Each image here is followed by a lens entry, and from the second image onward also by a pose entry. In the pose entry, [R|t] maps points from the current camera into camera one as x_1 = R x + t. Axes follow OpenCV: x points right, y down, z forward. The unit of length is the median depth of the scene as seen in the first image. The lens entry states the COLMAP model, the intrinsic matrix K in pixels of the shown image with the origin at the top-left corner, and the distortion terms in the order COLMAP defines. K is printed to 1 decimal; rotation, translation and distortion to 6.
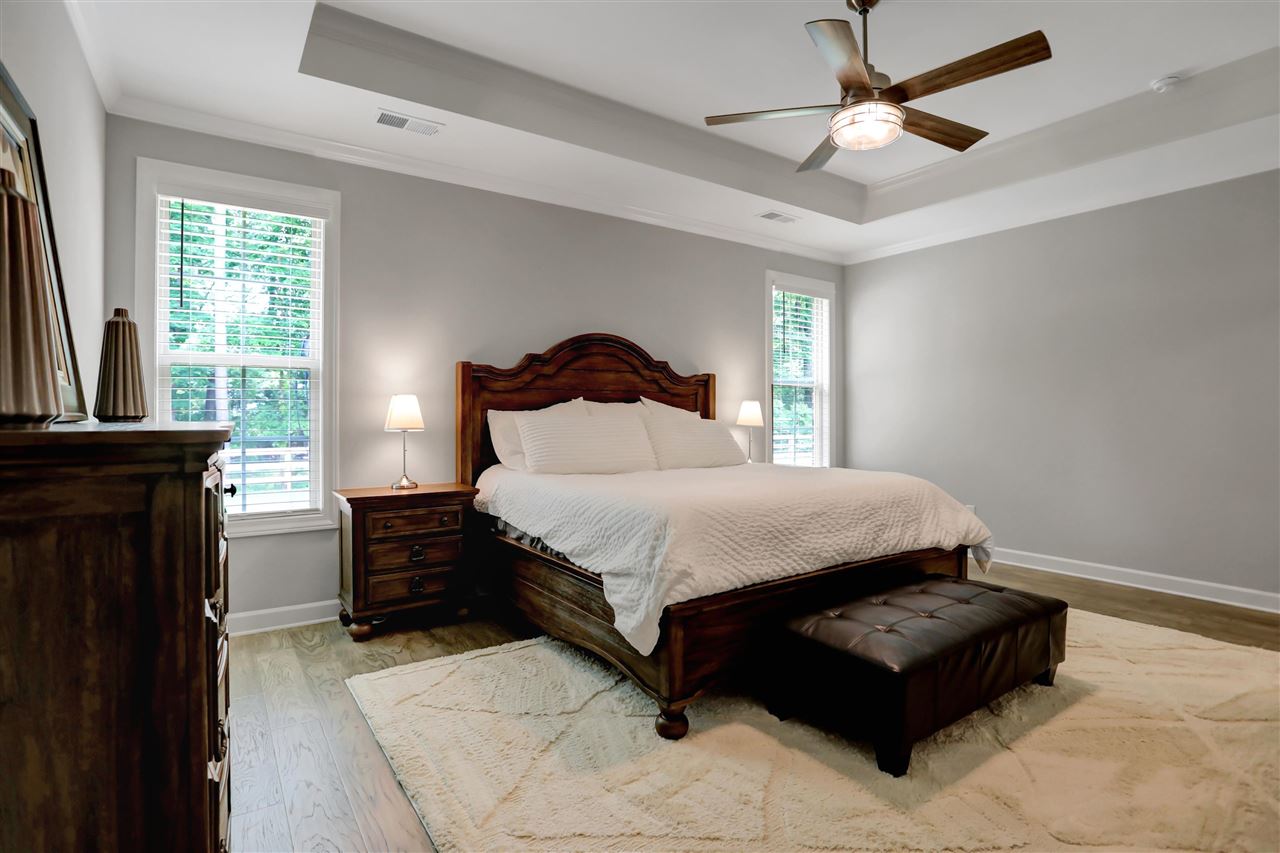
lens RADIAL K [[645.2, 0, 640.0], [0, 645.2, 426.5], [0, 0, 1]] dist [-0.063728, 0.022599]
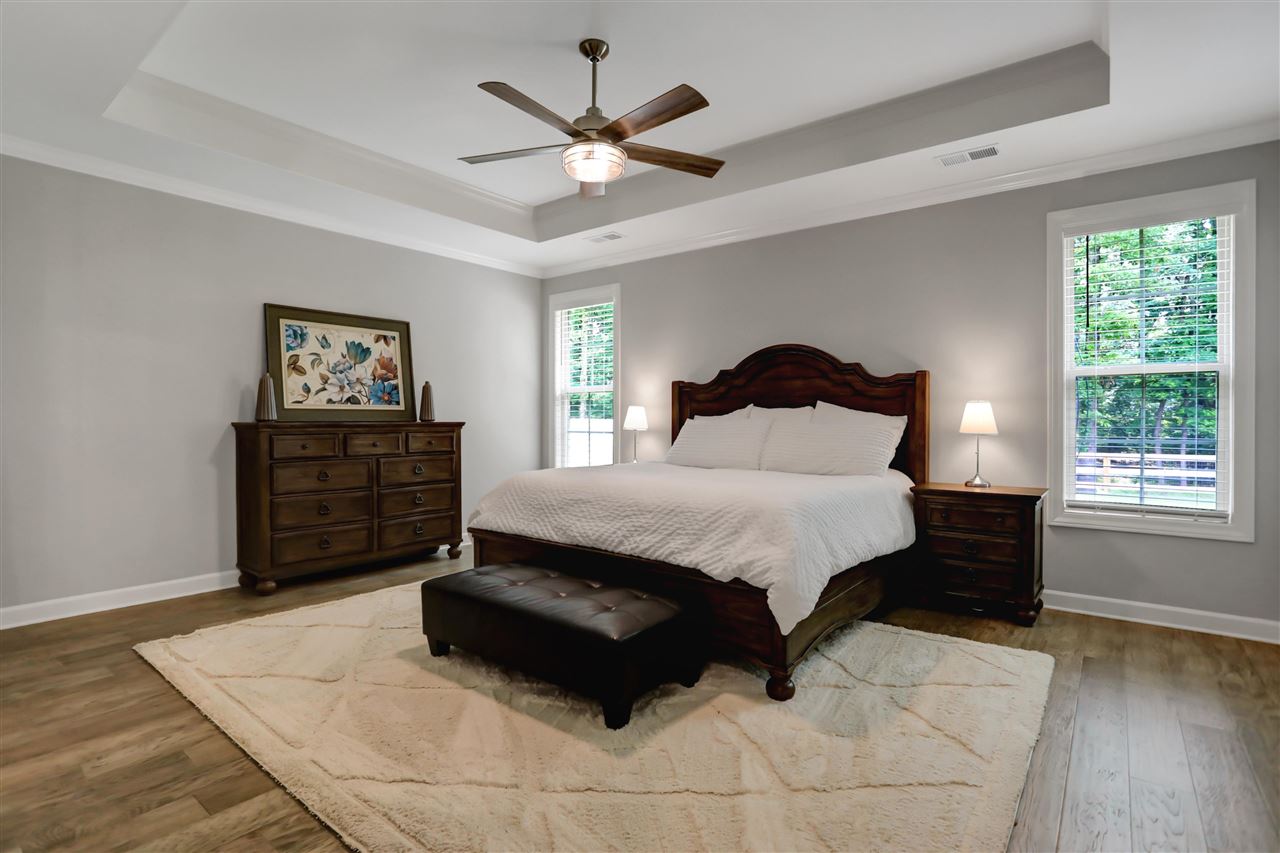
lens RADIAL K [[645.2, 0, 640.0], [0, 645.2, 426.5], [0, 0, 1]] dist [-0.063728, 0.022599]
pose [[0.272722, 0.013546, -0.961997, 0.978482], [-0.016170, 0.999824, 0.009495, -0.013080], [0.961957, 0.012966, 0.272893, 0.504527]]
